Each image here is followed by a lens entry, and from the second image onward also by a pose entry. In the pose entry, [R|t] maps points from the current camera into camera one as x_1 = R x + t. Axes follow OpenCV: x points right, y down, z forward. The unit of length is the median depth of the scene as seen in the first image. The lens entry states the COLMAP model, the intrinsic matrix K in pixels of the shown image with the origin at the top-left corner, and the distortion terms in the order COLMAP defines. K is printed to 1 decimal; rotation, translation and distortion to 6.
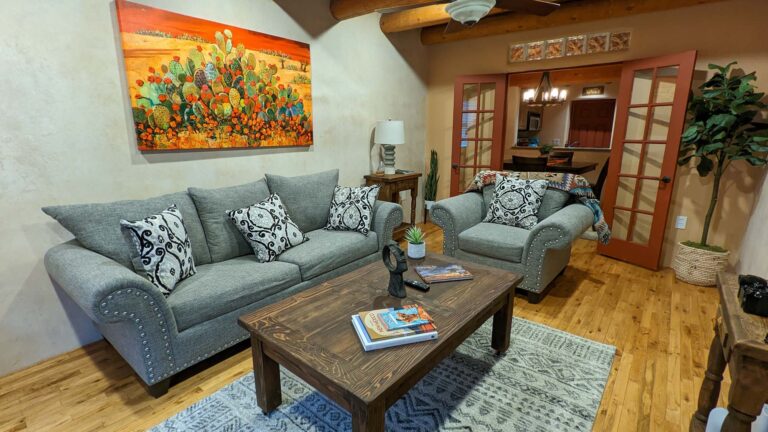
lens RADIAL K [[363.5, 0, 379.9], [0, 363.5, 217.4], [0, 0, 1]] dist [-0.001659, 0.000621]
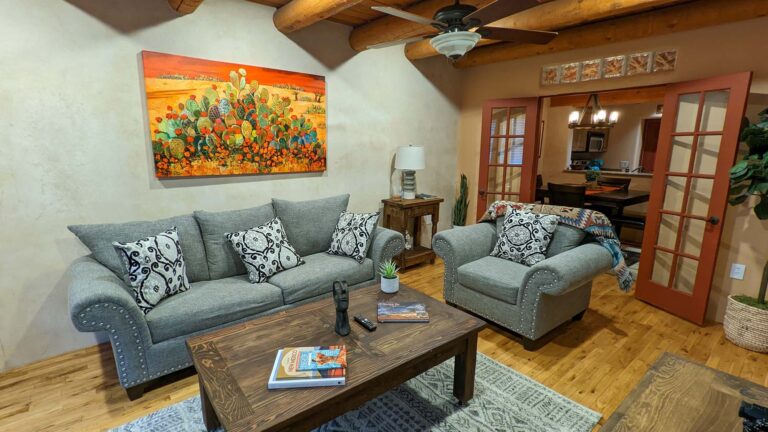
lens RADIAL K [[363.5, 0, 379.9], [0, 363.5, 217.4], [0, 0, 1]] dist [-0.001659, 0.000621]
pose [[0.979539, 0.046981, -0.195693, 0.218832], [-0.053770, 0.998117, -0.029525, -0.051734], [0.193938, 0.039444, 0.980221, 0.012845]]
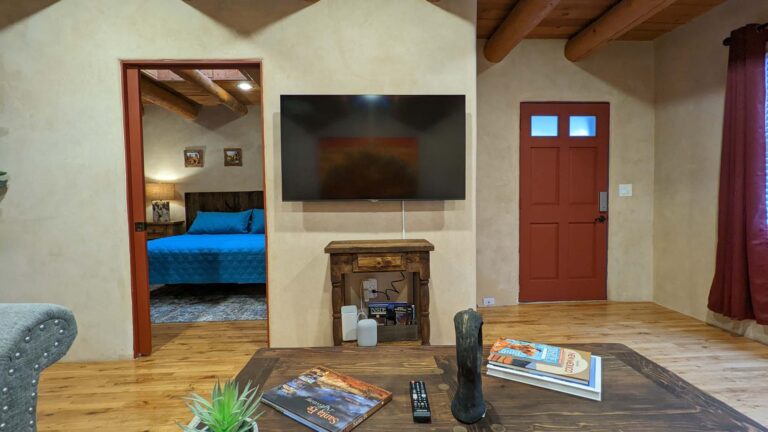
lens RADIAL K [[362.0, 0, 379.3], [0, 362.0, 219.1], [0, 0, 1]] dist [-0.001603, -0.000849]
pose [[-0.658465, -0.026377, 0.752149, -0.156743], [0.186656, 0.962439, 0.197159, -0.106769], [-0.729098, 0.270215, -0.628809, 0.877427]]
